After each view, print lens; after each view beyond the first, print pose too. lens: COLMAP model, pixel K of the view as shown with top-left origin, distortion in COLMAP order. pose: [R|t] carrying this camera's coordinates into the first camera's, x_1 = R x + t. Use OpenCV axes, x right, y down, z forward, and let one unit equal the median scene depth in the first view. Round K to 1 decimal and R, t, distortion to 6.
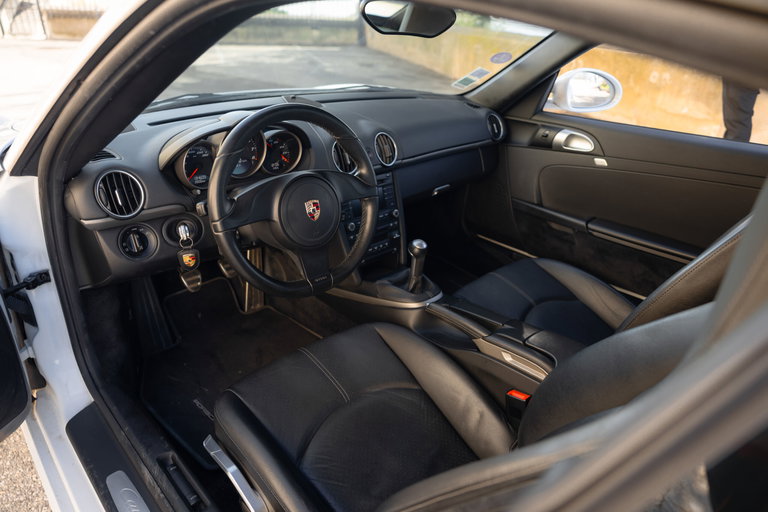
lens RADIAL K [[510.5, 0, 384.0], [0, 510.5, 256.0], [0, 0, 1]] dist [0.013980, 0.001467]
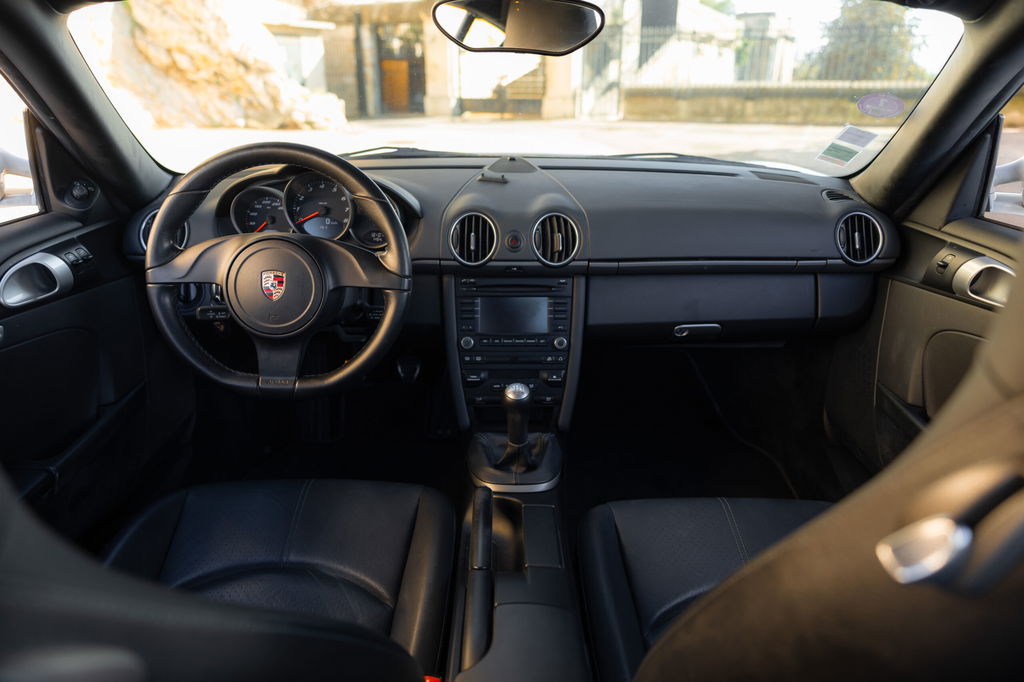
lens RADIAL K [[680.7, 0, 512.0], [0, 680.7, 341.0], [0, 0, 1]] dist [0.013980, 0.001467]
pose [[0.733273, 0.211625, -0.646162, 0.470081], [-0.270008, 0.962817, 0.008924, -0.070659], [0.624024, 0.167925, 0.763148, 0.300682]]
